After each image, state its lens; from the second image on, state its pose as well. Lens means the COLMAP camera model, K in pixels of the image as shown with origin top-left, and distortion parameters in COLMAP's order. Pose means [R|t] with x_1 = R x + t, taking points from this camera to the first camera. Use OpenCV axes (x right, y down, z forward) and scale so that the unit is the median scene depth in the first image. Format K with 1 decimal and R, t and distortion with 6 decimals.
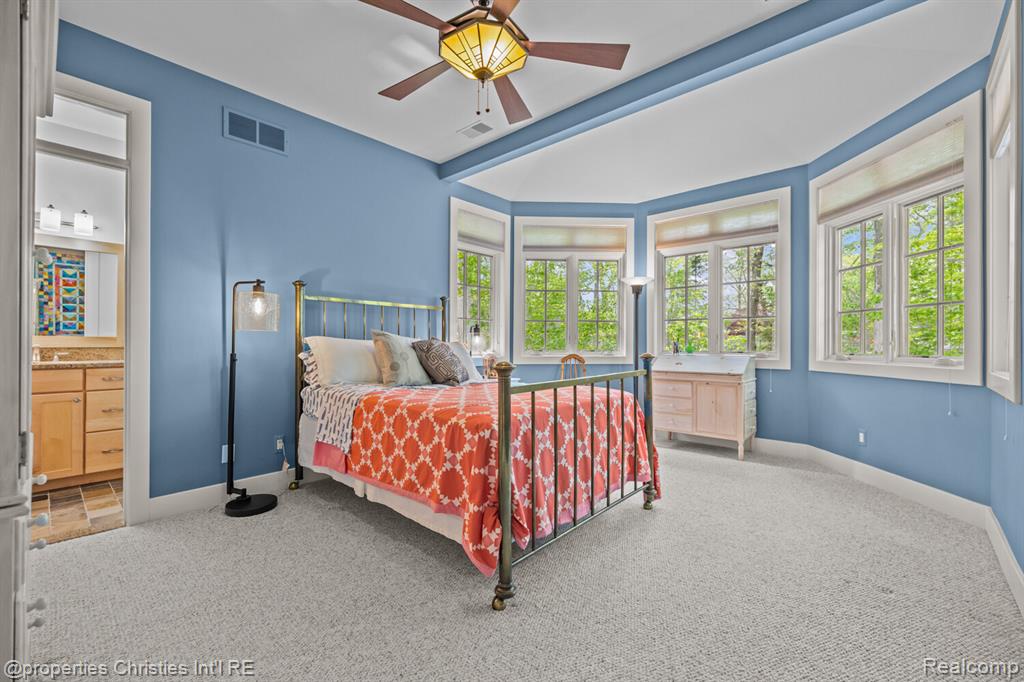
lens RADIAL K [[433.5, 0, 512.2], [0, 433.5, 341.8], [0, 0, 1]] dist [-0.003836, 0.000489]
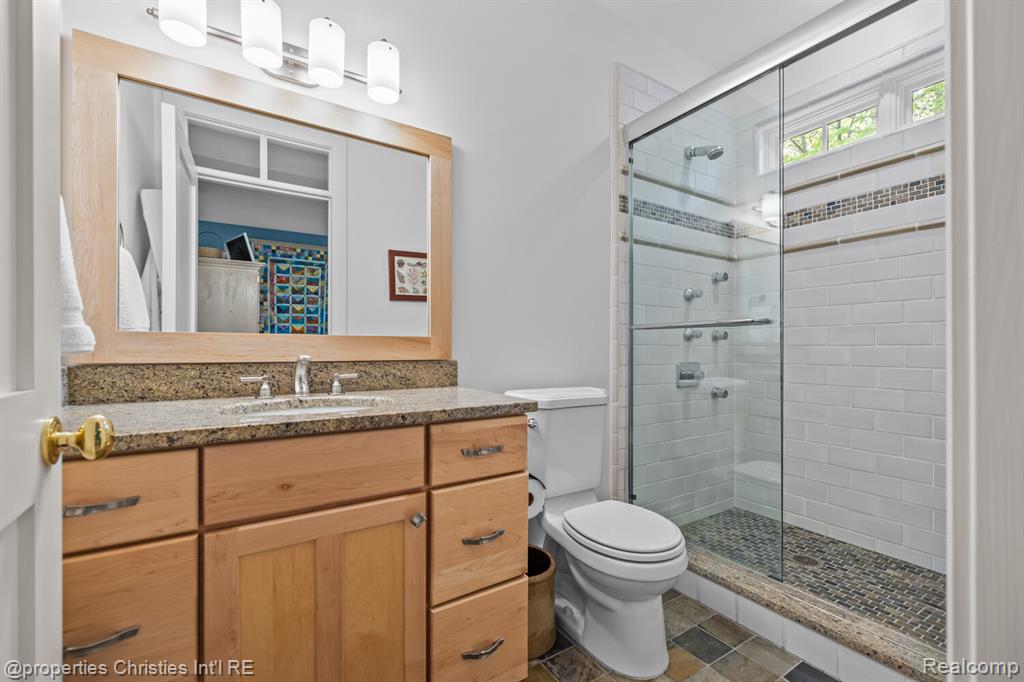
lens RADIAL K [[433.5, 0, 513.3], [0, 433.5, 342.1], [0, 0, 1]] dist [-0.003836, 0.000489]
pose [[0.964477, -0.006029, -0.264097, -0.356157], [0.003486, 0.999943, -0.010099, -0.000709], [0.264142, 0.008820, 0.964443, 0.290204]]
